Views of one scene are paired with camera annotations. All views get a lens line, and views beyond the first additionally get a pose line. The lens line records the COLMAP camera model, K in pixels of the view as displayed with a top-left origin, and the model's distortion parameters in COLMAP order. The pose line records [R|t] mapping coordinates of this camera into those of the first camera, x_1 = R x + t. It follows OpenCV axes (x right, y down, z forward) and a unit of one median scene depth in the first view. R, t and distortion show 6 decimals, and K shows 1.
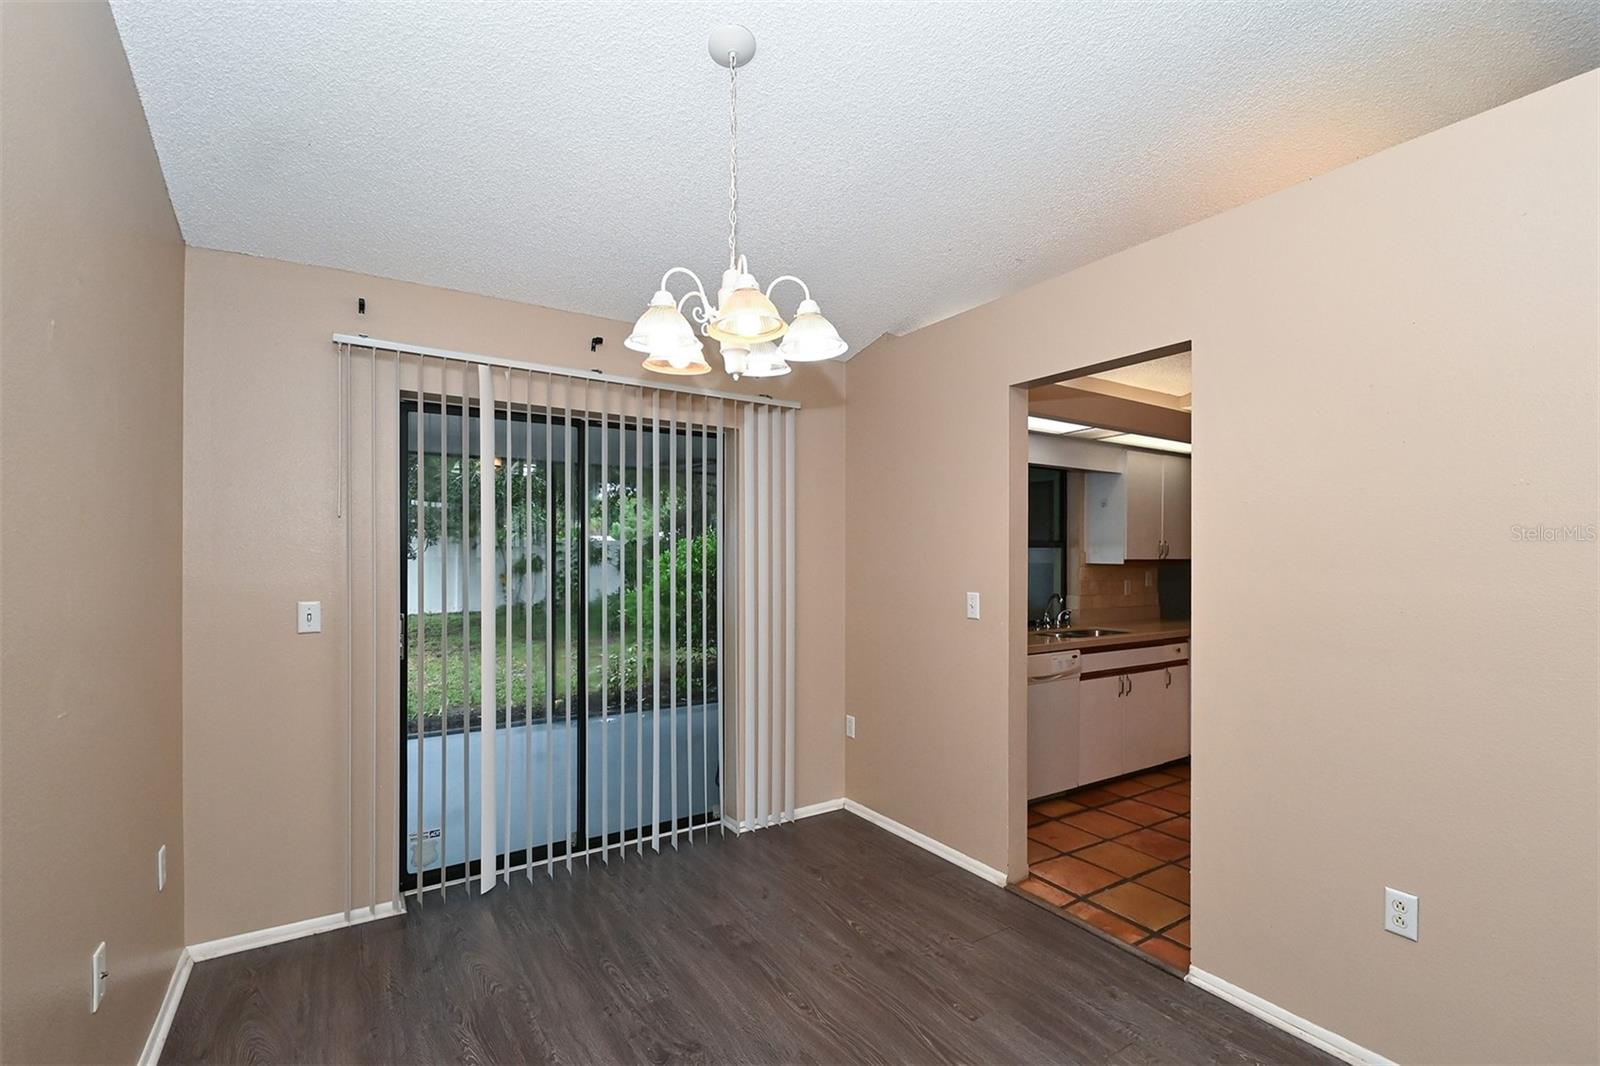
lens RADIAL K [[704.6, 0, 820.3], [0, 704.6, 557.4], [0, 0, 1]] dist [-0.024138, 0.000191]
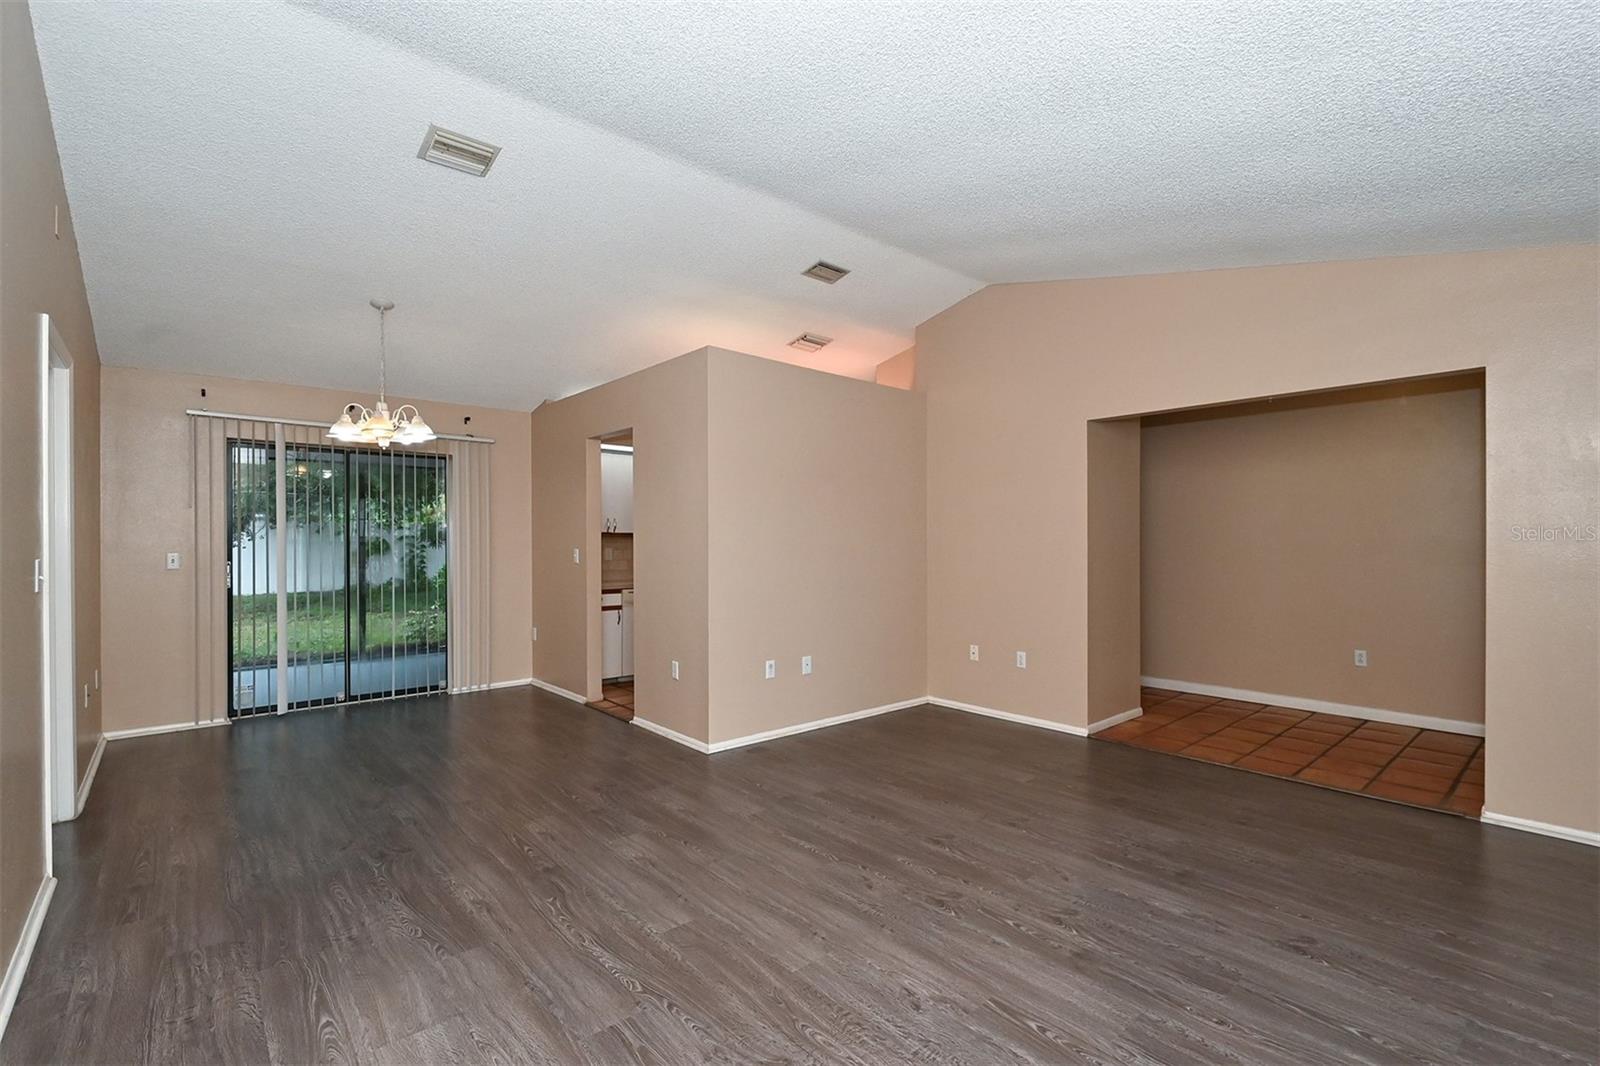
lens RADIAL K [[730.8, 0, 800.0], [0, 730.8, 533.0], [0, 0, 1]] dist [-0.003553, -0.000503]
pose [[0.990601, -0.010945, 0.136347, 0.585261], [0.012097, 0.999898, -0.007621, 0.041258], [-0.136249, 0.009198, 0.990632, -1.028066]]
